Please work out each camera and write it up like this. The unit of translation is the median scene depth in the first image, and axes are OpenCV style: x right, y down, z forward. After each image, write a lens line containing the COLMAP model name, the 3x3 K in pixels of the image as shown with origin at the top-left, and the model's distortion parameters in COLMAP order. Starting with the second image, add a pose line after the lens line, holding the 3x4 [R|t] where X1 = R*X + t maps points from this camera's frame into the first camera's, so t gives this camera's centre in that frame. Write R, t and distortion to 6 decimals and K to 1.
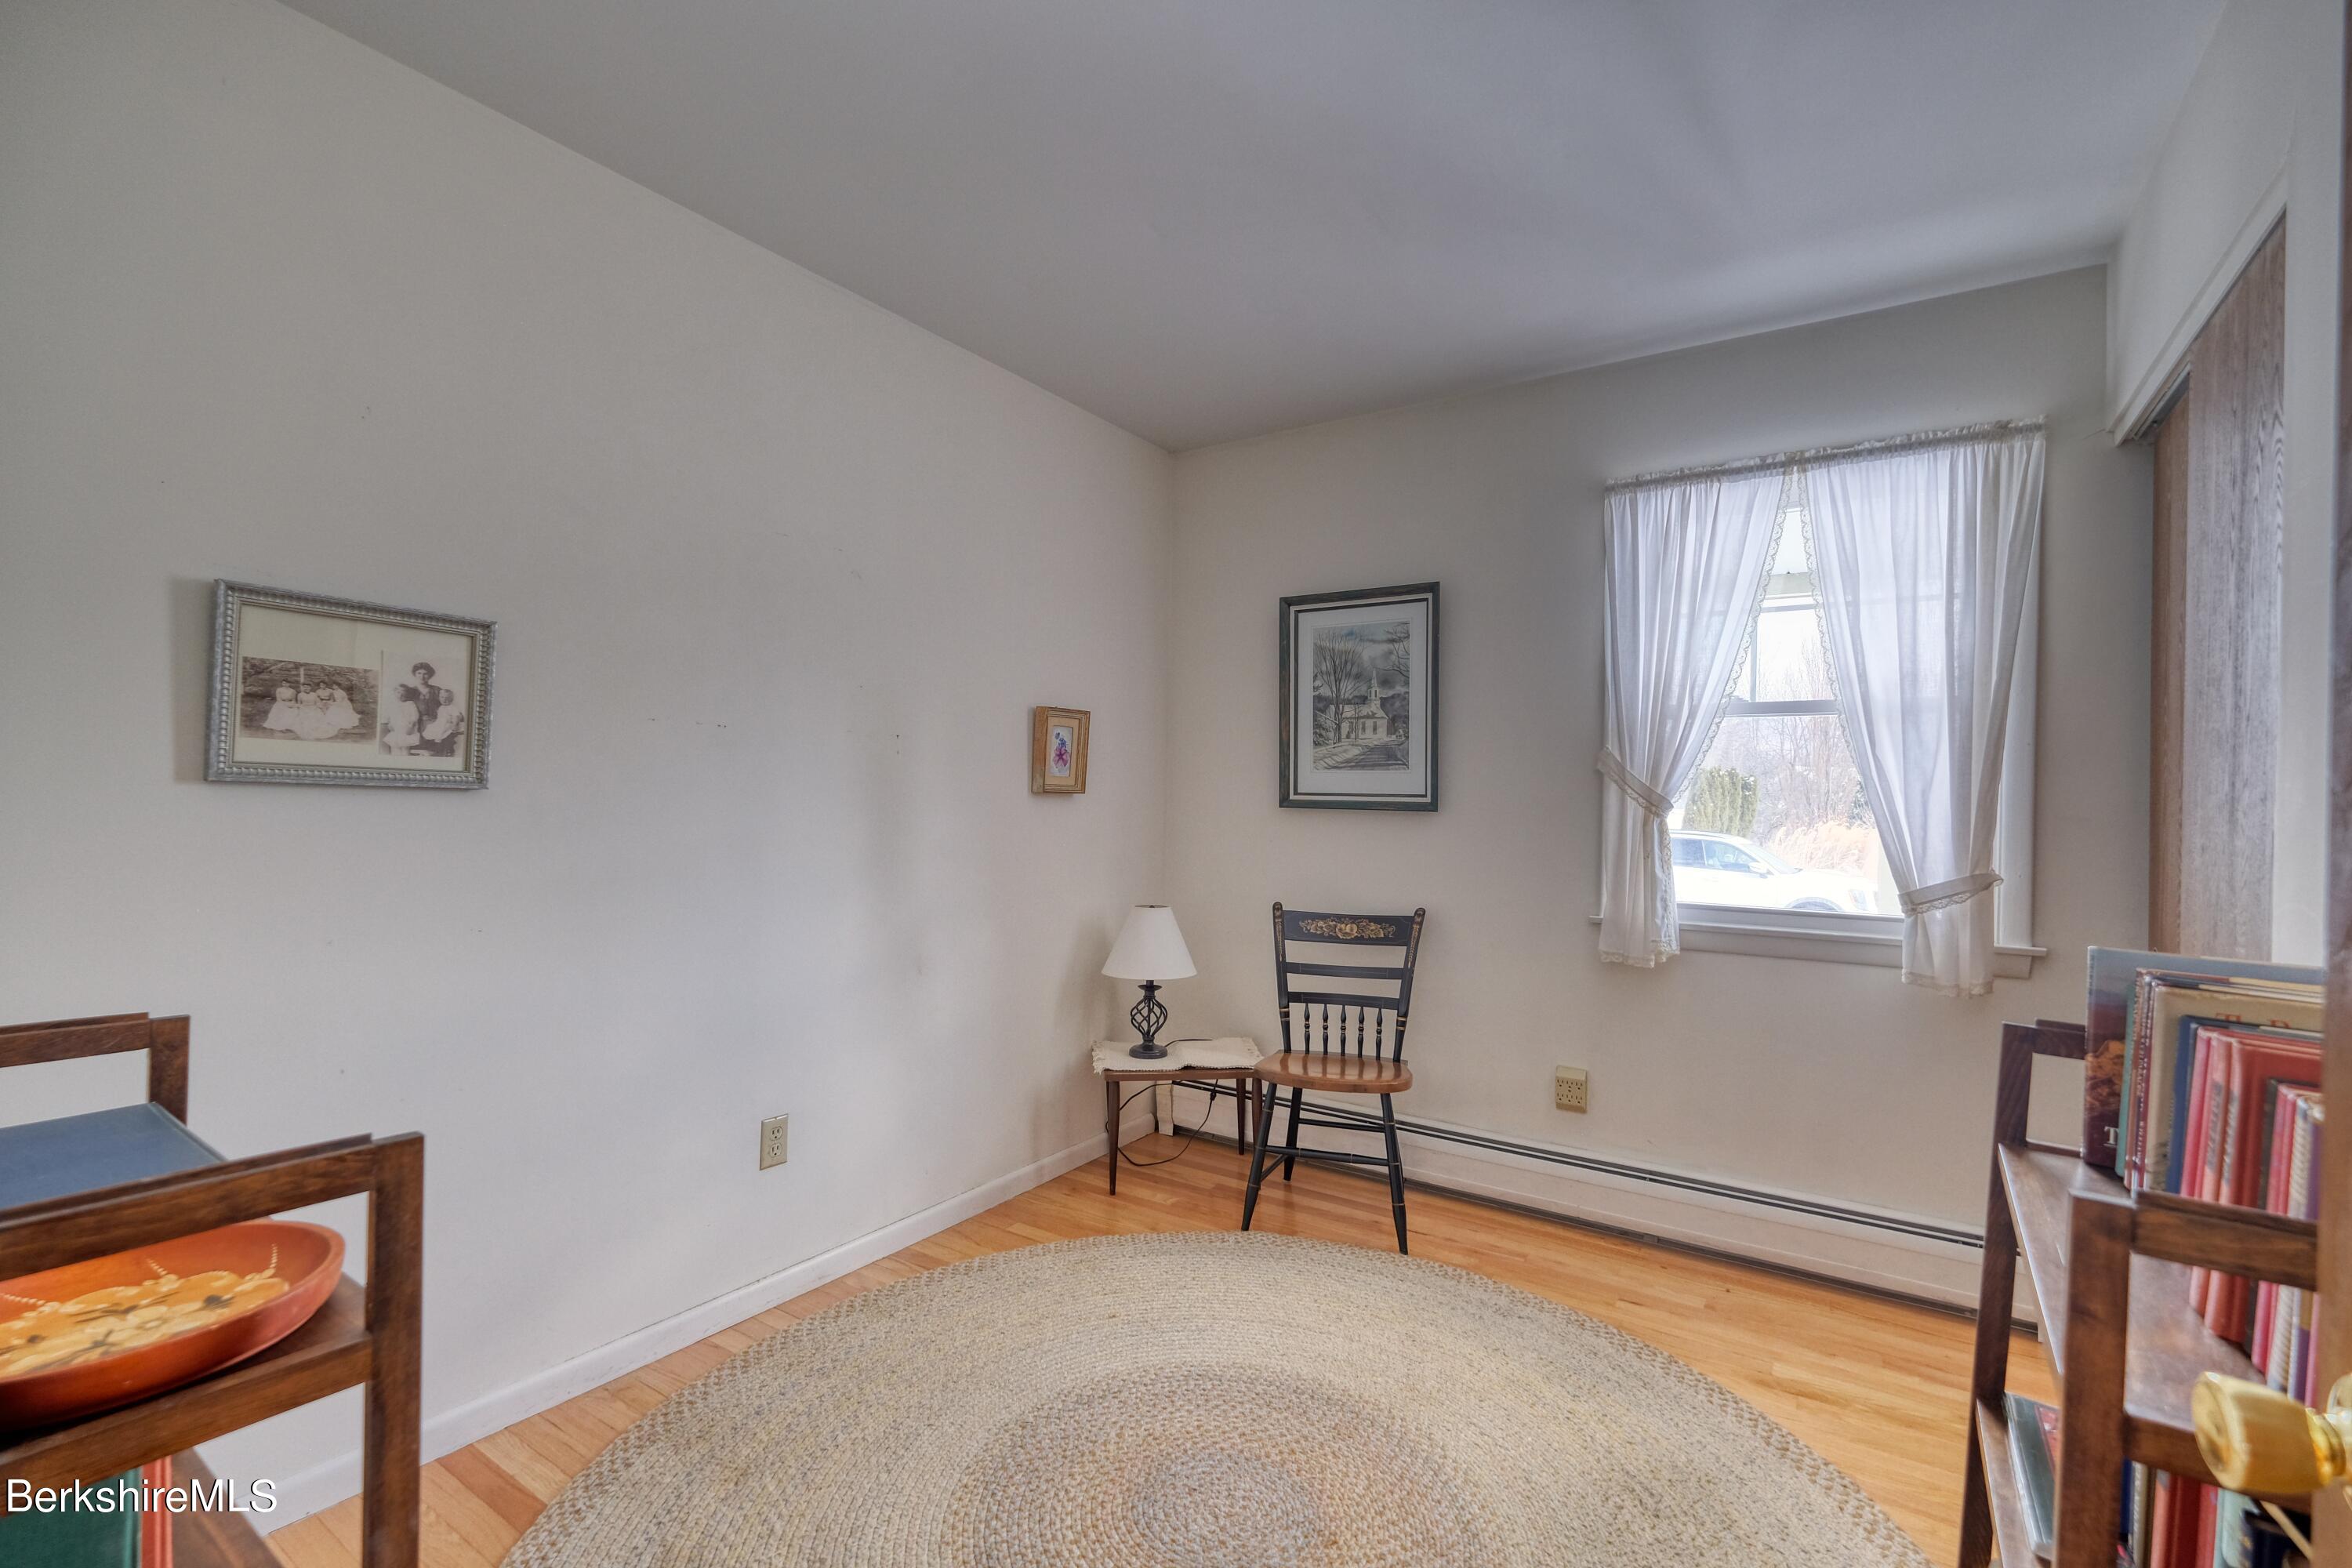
lens RADIAL K [[1029.4, 0, 1179.3], [0, 1029.4, 799.9], [0, 0, 1]] dist [-0.001609, 0.000518]
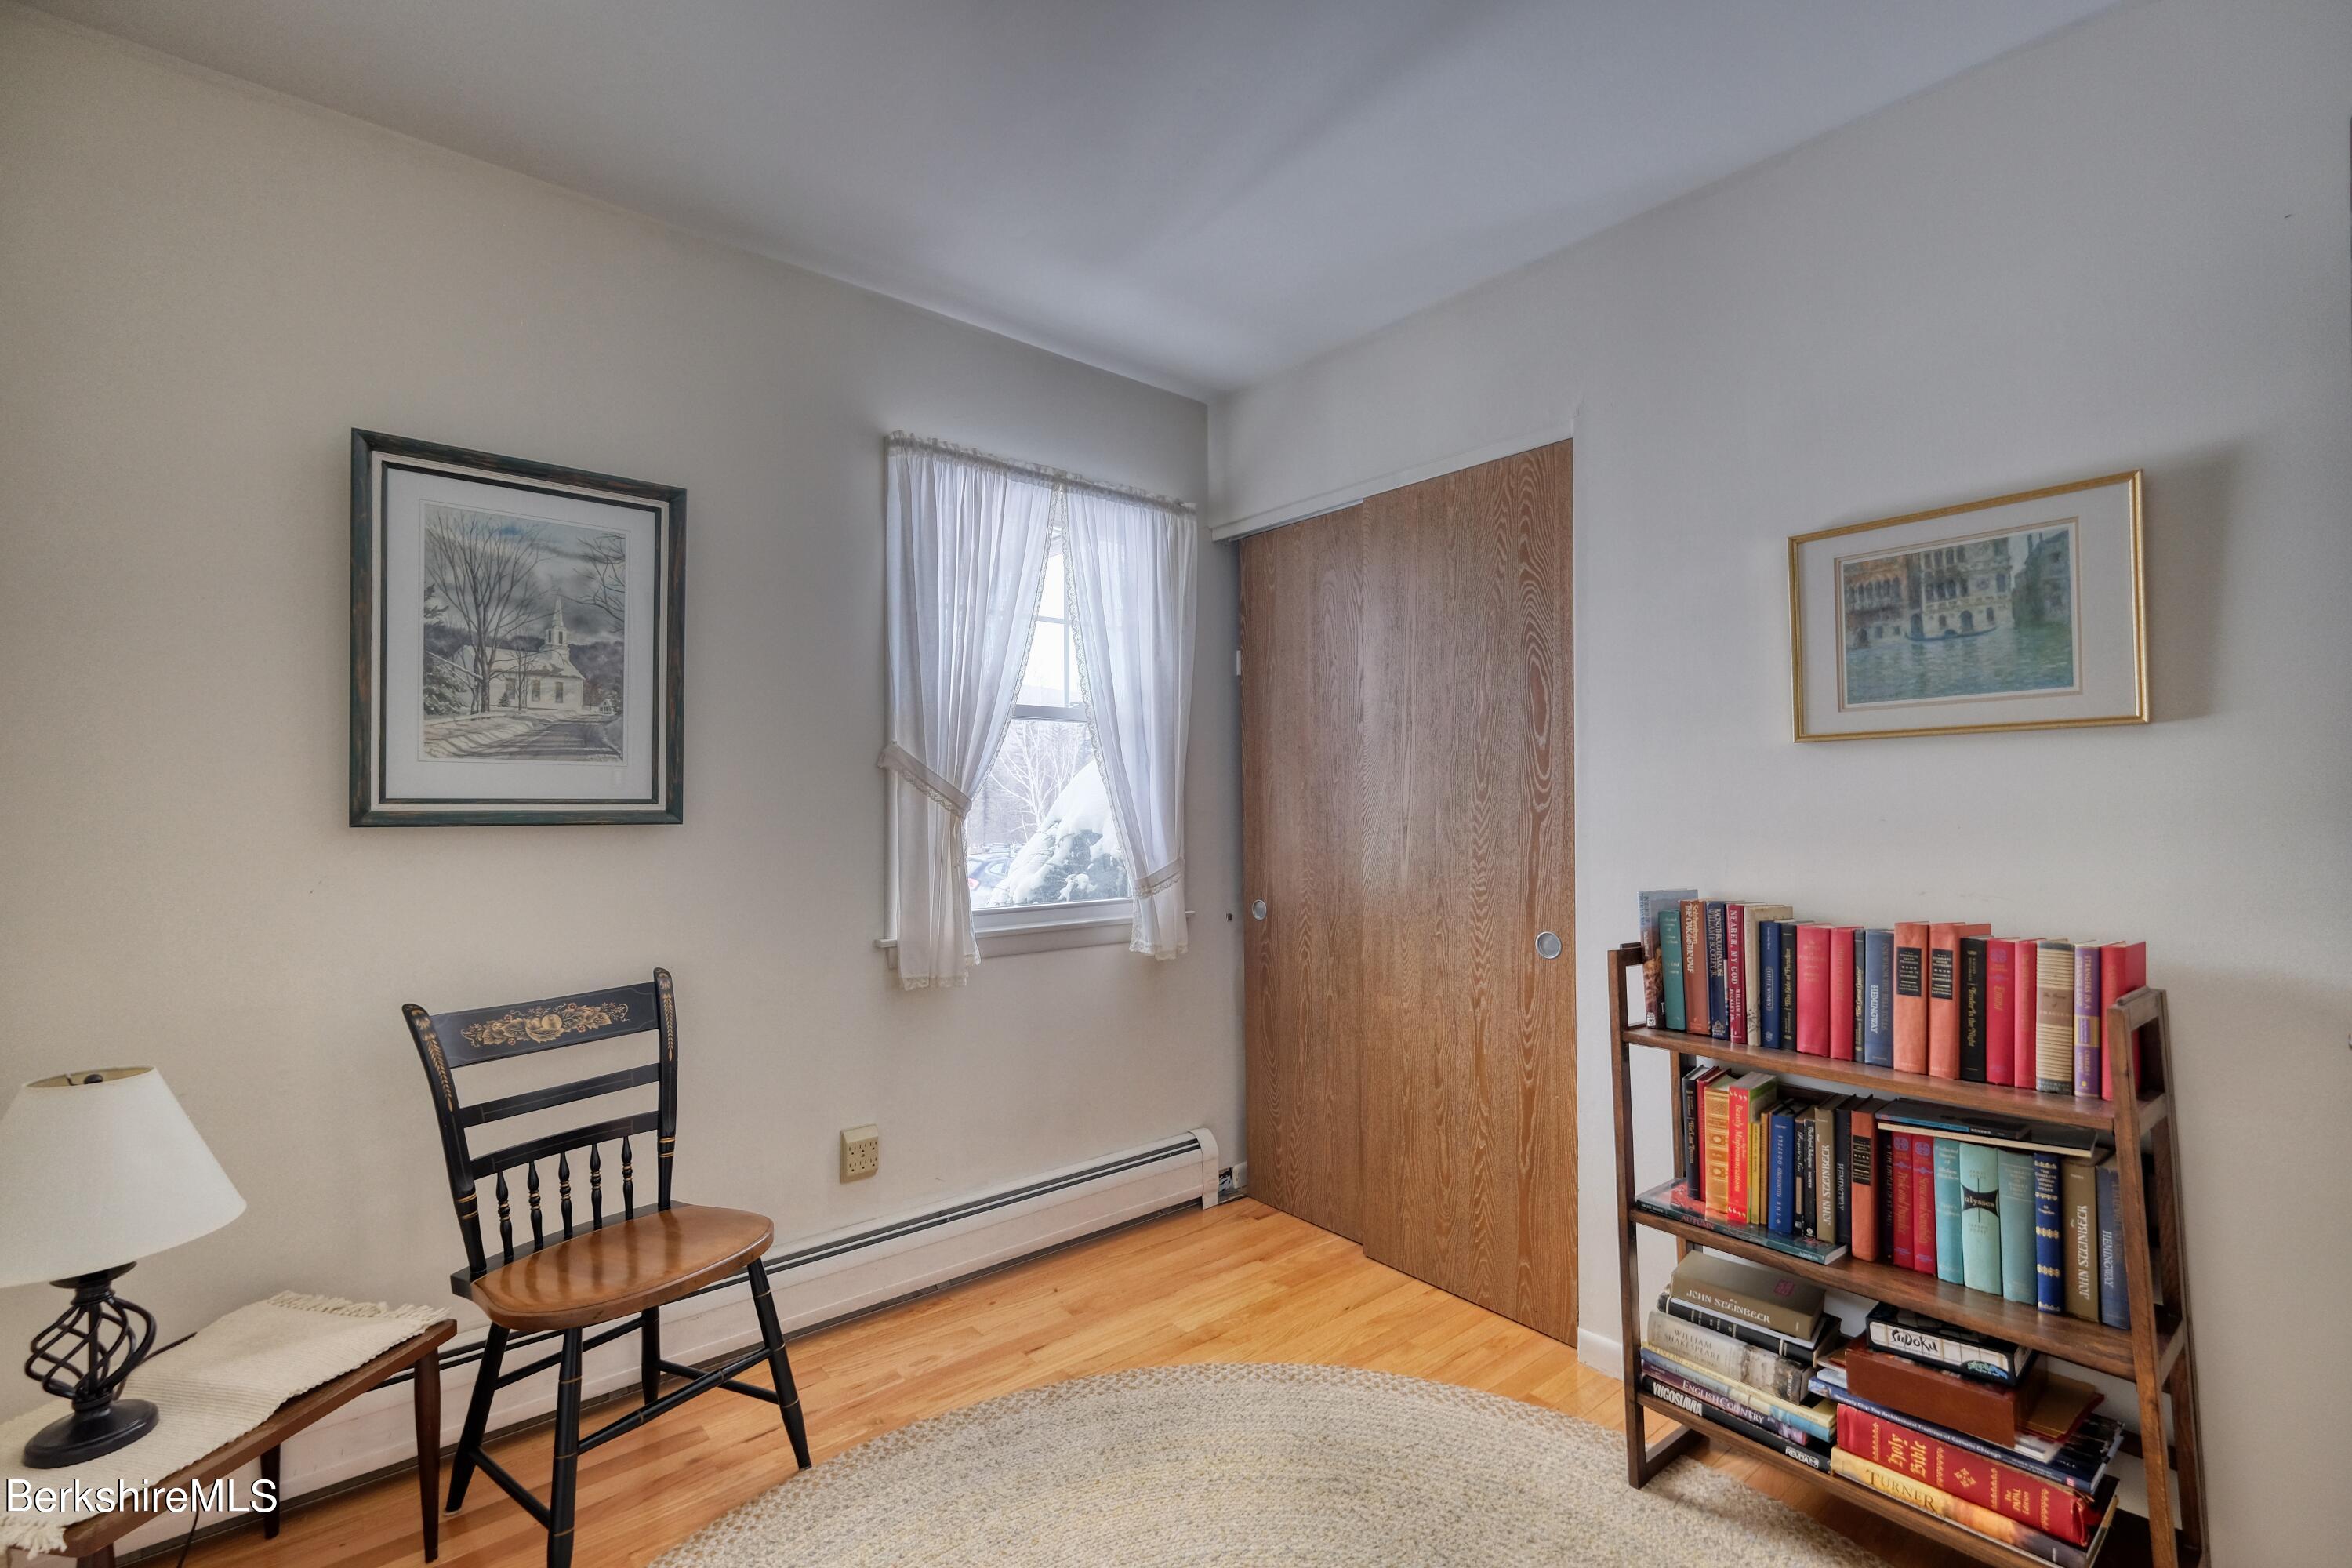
lens RADIAL K [[1029.4, 0, 1179.3], [0, 1029.4, 799.9], [0, 0, 1]] dist [-0.001609, 0.000518]
pose [[0.274089, -0.010781, 0.961644, -0.313840], [0.011802, 0.999900, 0.007846, -0.005816], [-0.961632, 0.009199, 0.274189, 0.483362]]
